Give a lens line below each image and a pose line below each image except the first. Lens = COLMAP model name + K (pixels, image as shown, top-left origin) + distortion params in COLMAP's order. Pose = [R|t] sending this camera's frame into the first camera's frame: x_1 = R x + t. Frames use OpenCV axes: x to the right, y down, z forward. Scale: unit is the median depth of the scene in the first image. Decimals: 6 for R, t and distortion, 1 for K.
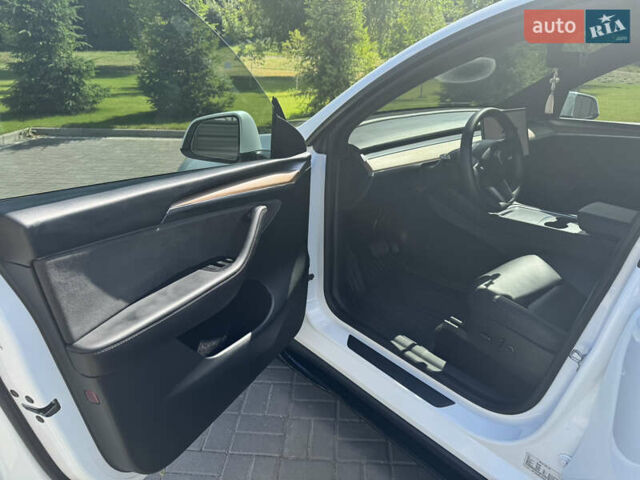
lens RADIAL K [[488.0, 0, 320.0], [0, 488.0, 240.0], [0, 0, 1]] dist [0.004972, 0.002802]
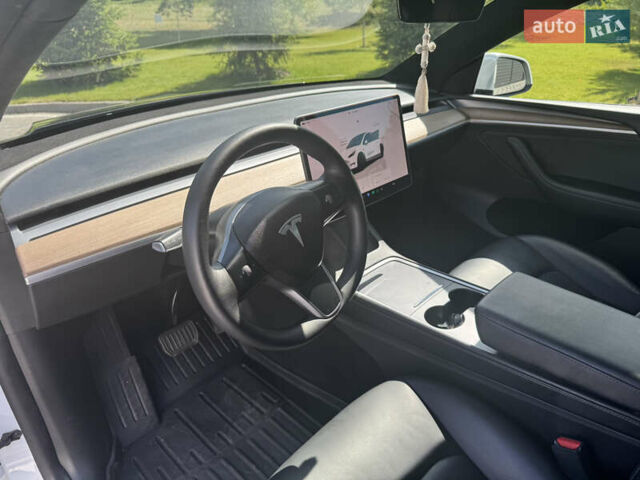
lens RADIAL K [[453.0, 0, 320.0], [0, 453.0, 240.0], [0, 0, 1]] dist [0.045167, -0.055751]
pose [[0.997201, -0.058862, 0.046113, 0.147187], [0.053071, 0.991586, 0.118069, -0.083993], [-0.052674, -0.115291, 0.991934, 0.227799]]
